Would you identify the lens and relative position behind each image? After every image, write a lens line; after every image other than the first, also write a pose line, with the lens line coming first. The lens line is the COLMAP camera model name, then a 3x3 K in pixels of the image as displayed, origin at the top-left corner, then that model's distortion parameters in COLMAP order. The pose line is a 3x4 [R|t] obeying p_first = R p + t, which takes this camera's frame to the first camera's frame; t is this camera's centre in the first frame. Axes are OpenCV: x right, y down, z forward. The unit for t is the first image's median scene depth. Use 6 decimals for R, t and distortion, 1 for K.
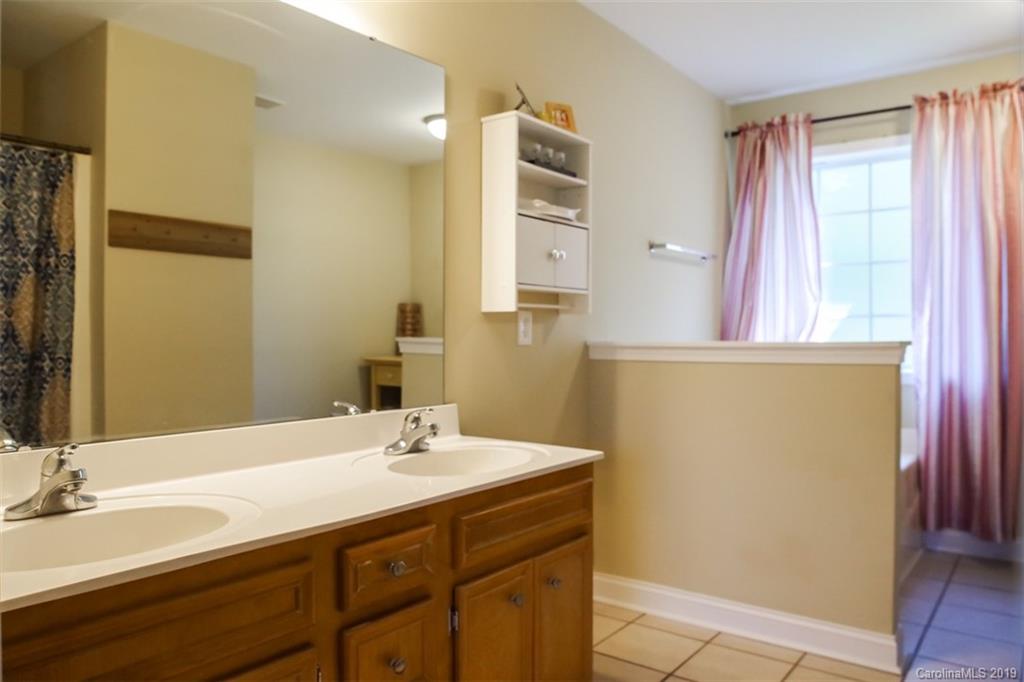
lens RADIAL K [[739.1, 0, 518.1], [0, 739.1, 343.9], [0, 0, 1]] dist [-0.066638, 0.039096]
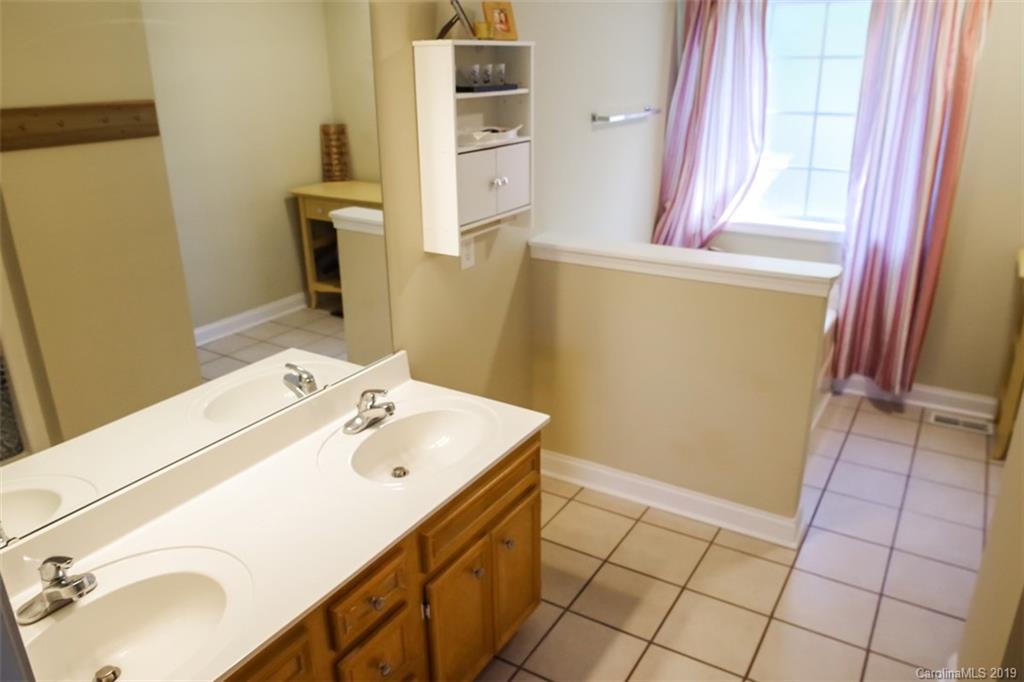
lens RADIAL K [[739.1, 0, 526.0], [0, 739.1, 391.2], [0, 0, 1]] dist [-0.066638, 0.039096]
pose [[0.994884, -0.045232, 0.090336, -0.009116], [0.010685, 0.936270, 0.351119, -0.166385], [-0.100461, -0.348357, 0.931963, 0.007557]]
